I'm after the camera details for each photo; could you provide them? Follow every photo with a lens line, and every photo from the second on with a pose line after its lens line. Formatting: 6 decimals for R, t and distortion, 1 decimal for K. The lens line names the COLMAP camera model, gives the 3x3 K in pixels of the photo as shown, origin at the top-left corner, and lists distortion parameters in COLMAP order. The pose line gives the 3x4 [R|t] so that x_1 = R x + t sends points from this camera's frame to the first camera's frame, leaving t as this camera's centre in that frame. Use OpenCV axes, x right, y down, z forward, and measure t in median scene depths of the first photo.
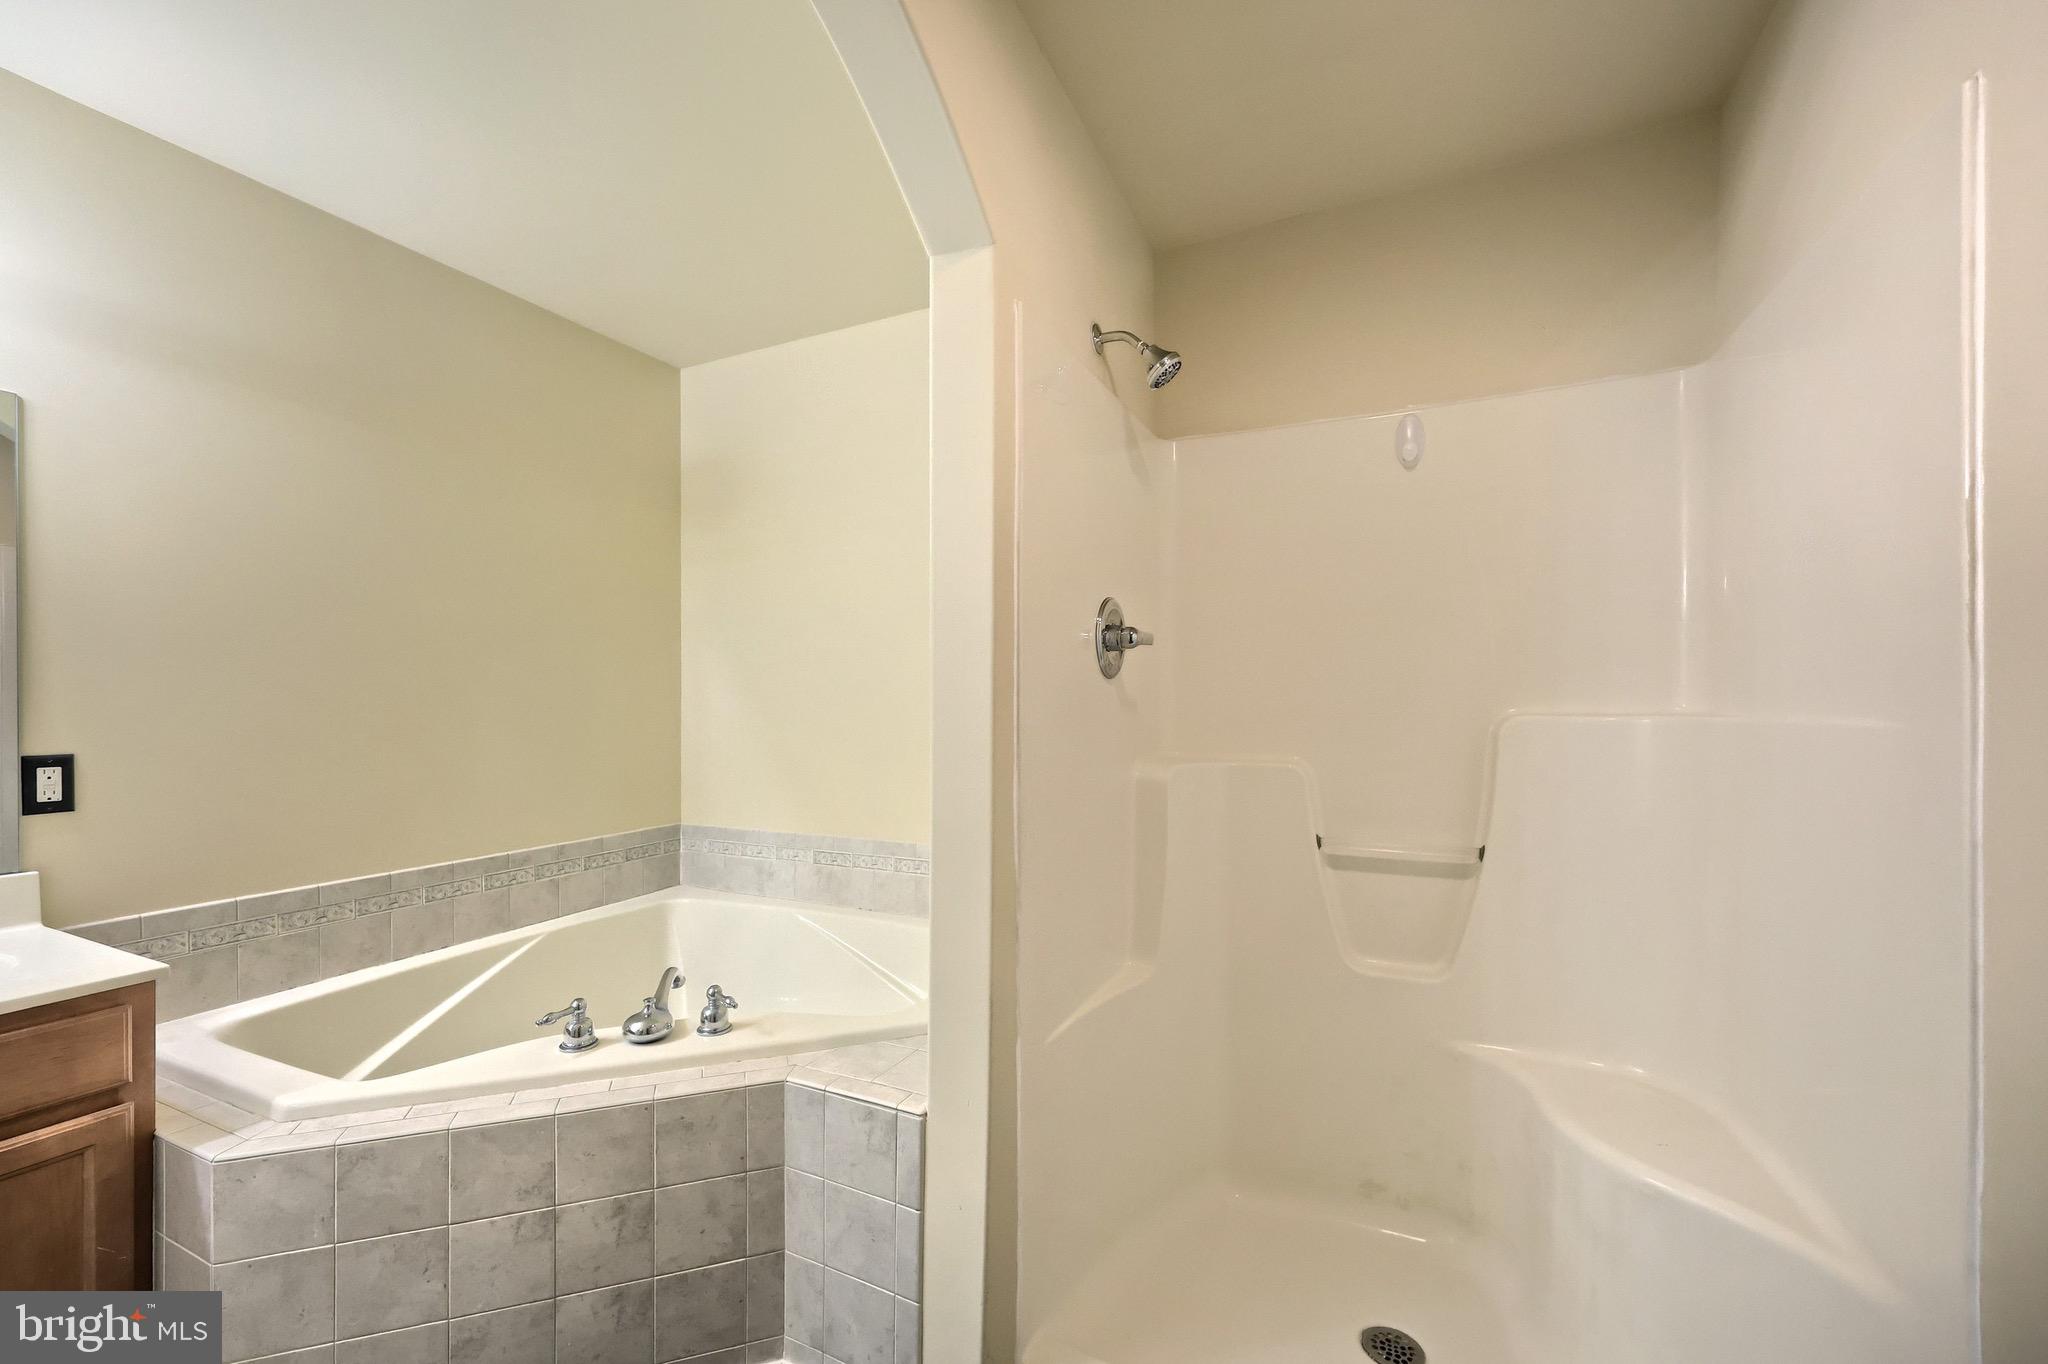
lens RADIAL K [[842.8, 0, 977.5], [0, 842.8, 680.5], [0, 0, 1]] dist [-0.000513, -0.000394]
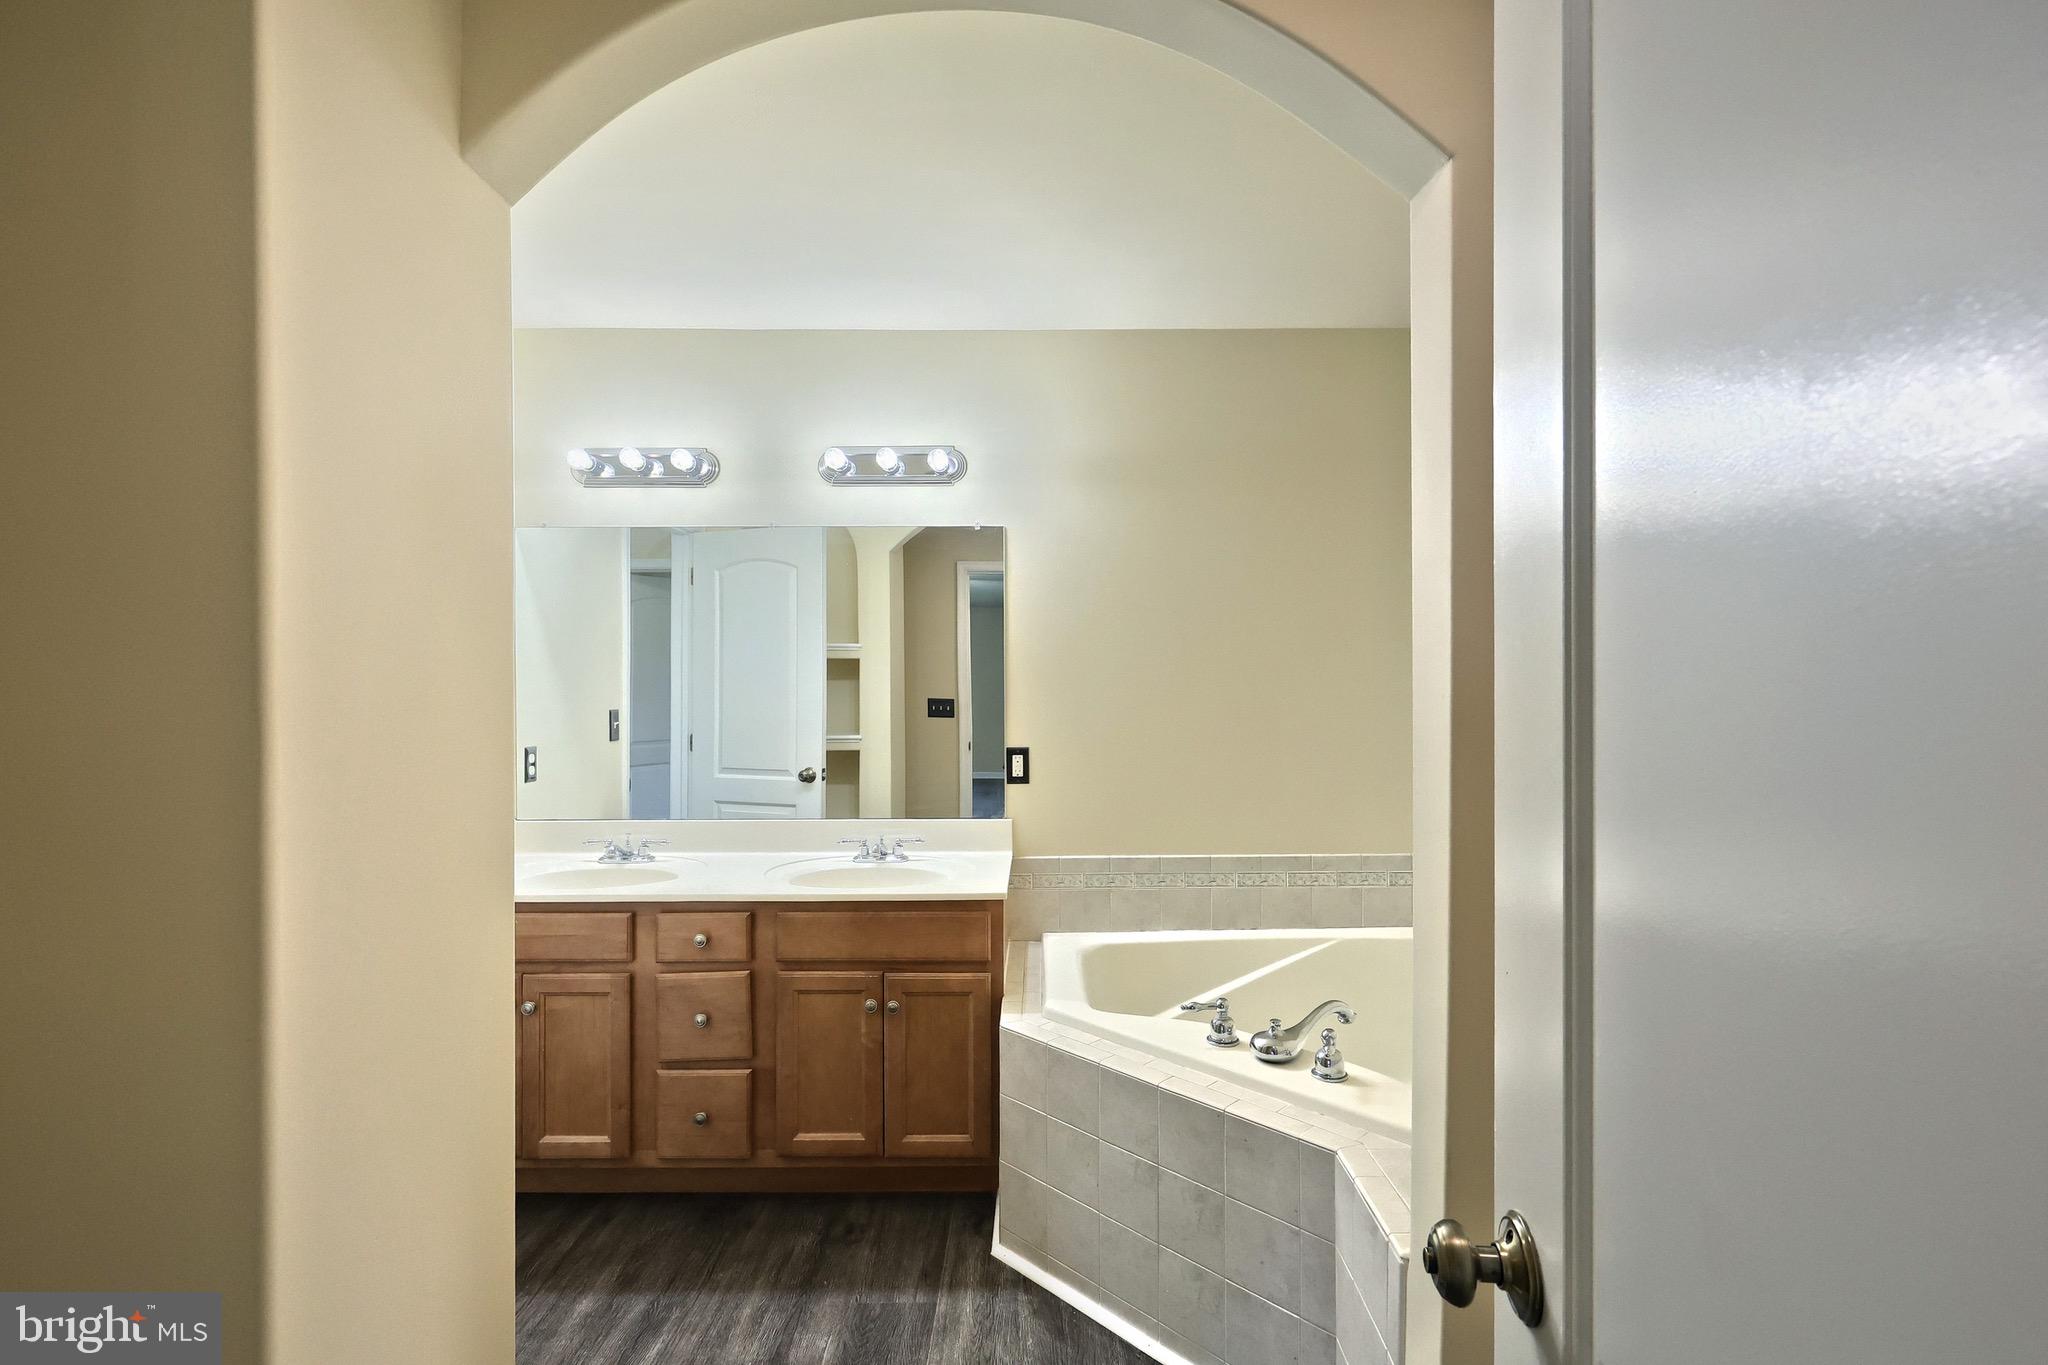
lens RADIAL K [[932.3, 0, 1052.9], [0, 932.3, 681.6], [0, 0, 1]] dist [0.002461, 0.000101]
pose [[0.448315, -0.006079, -0.893855, 0.514771], [0.028990, 0.999550, 0.007742, -0.048288], [0.893406, -0.029384, 0.448289, 0.276132]]
